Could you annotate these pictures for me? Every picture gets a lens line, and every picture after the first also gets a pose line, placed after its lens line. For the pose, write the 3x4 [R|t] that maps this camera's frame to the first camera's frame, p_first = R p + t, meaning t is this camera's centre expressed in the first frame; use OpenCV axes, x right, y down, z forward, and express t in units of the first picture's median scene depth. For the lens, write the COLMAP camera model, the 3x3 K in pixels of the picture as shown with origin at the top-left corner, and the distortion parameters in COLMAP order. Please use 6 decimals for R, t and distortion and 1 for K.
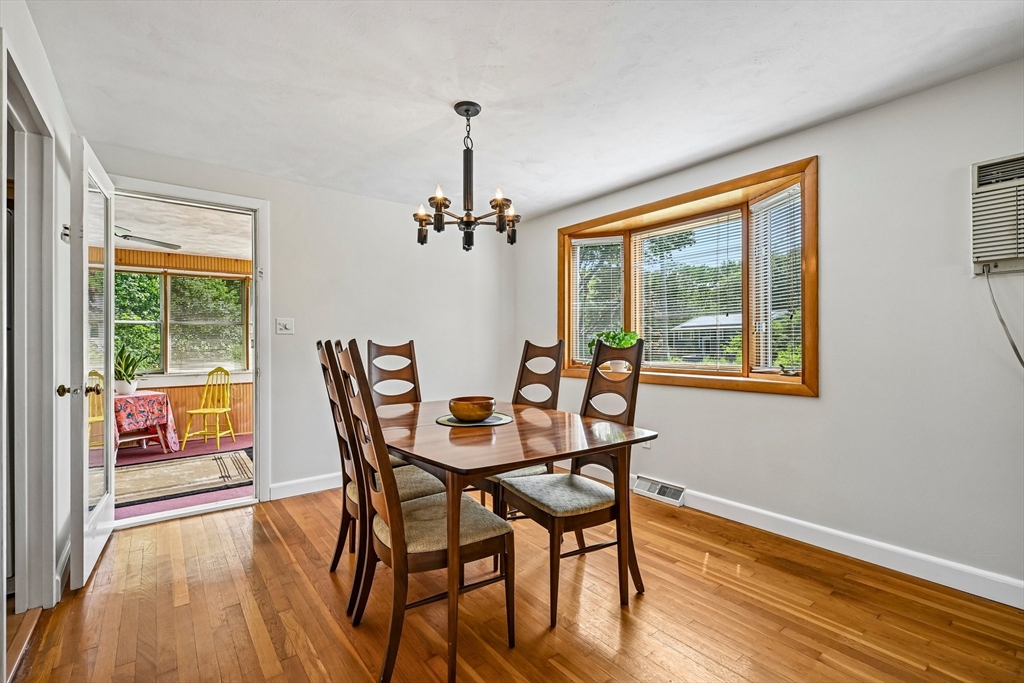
lens RADIAL K [[453.4, 0, 517.7], [0, 453.4, 340.2], [0, 0, 1]] dist [-0.000250, 0.000446]
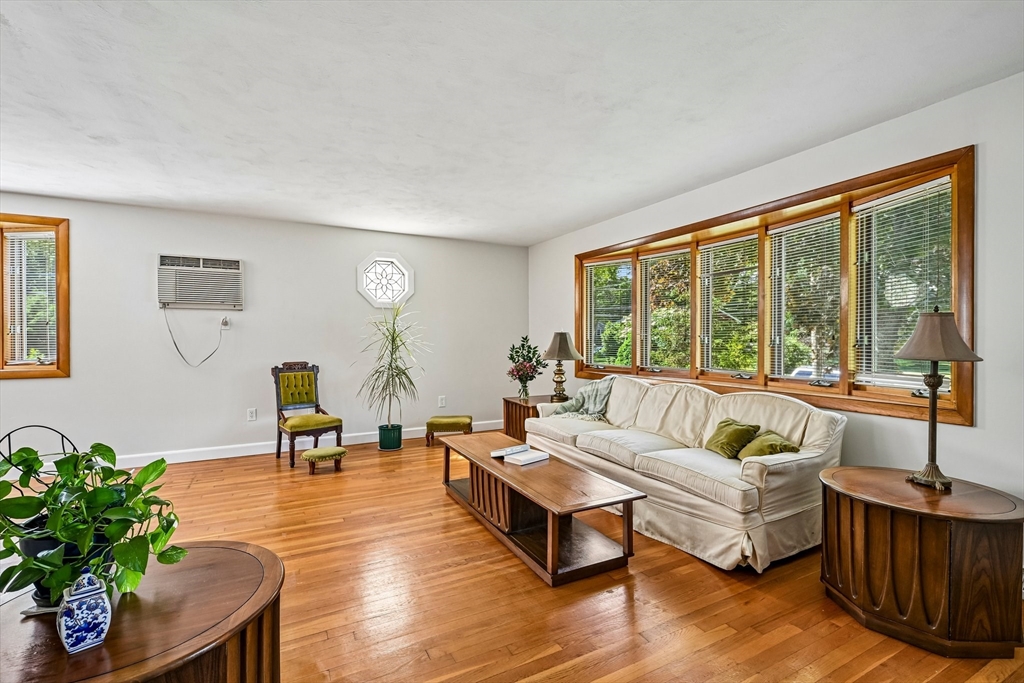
lens RADIAL K [[453.4, 0, 513.3], [0, 453.4, 342.9], [0, 0, 1]] dist [-0.000250, 0.000446]
pose [[0.206403, -0.001283, 0.978466, -0.513038], [-0.004199, 0.999989, 0.002197, 0.000859], [-0.978458, -0.004562, 0.206395, -0.763510]]
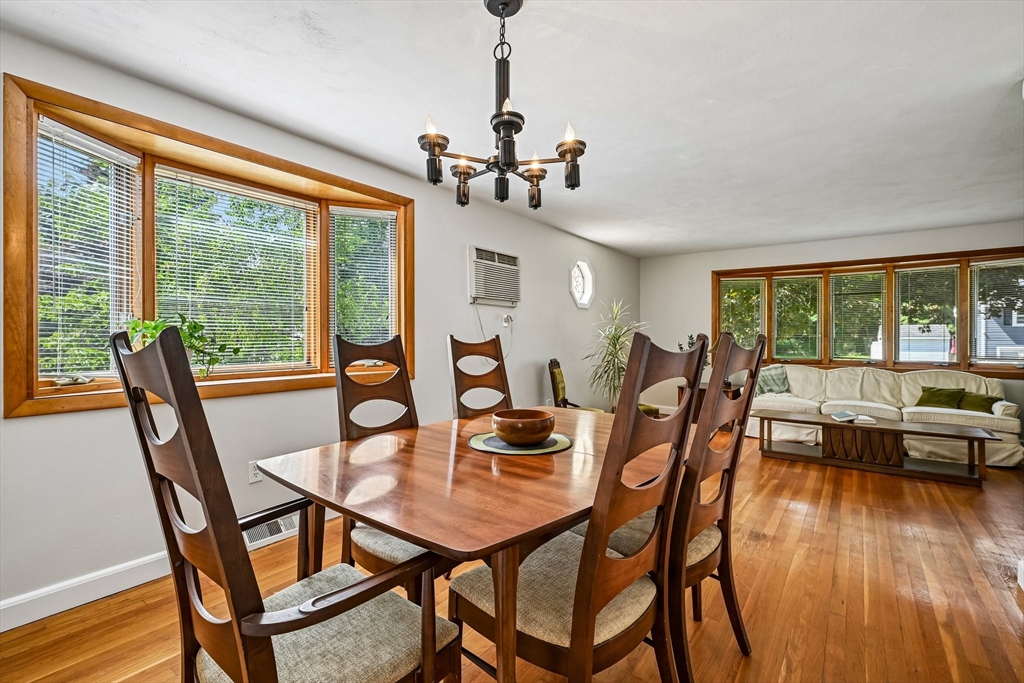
lens RADIAL K [[453.4, 0, 510.2], [0, 453.4, 334.7], [0, 0, 1]] dist [-0.000250, 0.000446]
pose [[-0.235148, 0.007749, 0.971929, -0.699103], [-0.007238, 0.999927, -0.009723, 0.005450], [-0.971933, -0.009321, -0.235074, 1.014295]]
